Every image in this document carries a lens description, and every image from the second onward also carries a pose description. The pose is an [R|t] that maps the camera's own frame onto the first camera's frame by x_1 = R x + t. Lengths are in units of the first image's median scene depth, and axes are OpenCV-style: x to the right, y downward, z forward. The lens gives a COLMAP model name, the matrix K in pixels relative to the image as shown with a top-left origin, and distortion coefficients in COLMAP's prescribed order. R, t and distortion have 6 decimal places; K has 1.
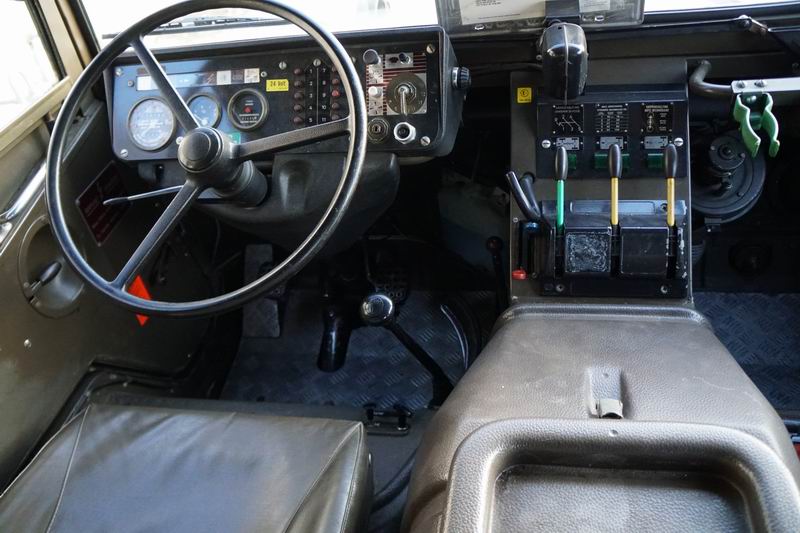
lens RADIAL K [[712.8, 0, 400.0], [0, 712.8, 263.8], [0, 0, 1]] dist [-0.122128, 0.041123]
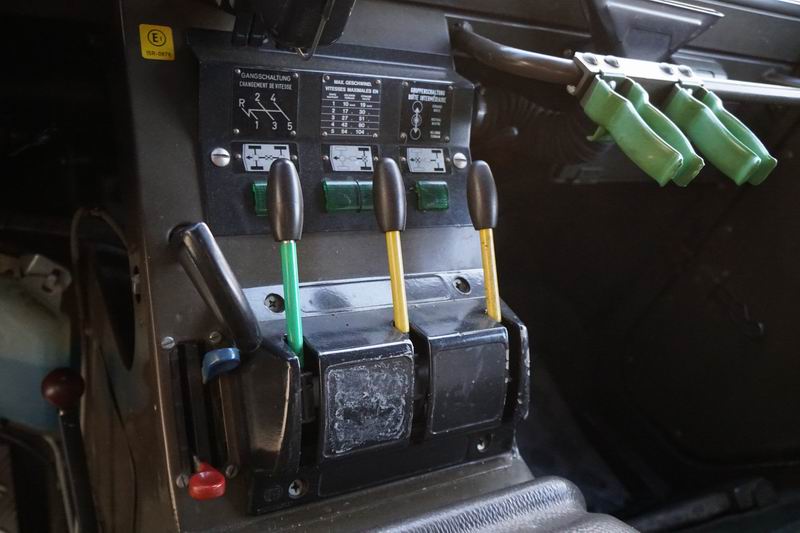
lens RADIAL K [[712.8, 0, 400.9], [0, 712.8, 266.6], [0, 0, 1]] dist [-0.122128, 0.041123]
pose [[0.710561, -0.055748, 0.701424, -0.020507], [0.099887, 0.994753, -0.022127, -0.082584], [-0.696510, 0.085786, 0.712401, 0.623533]]
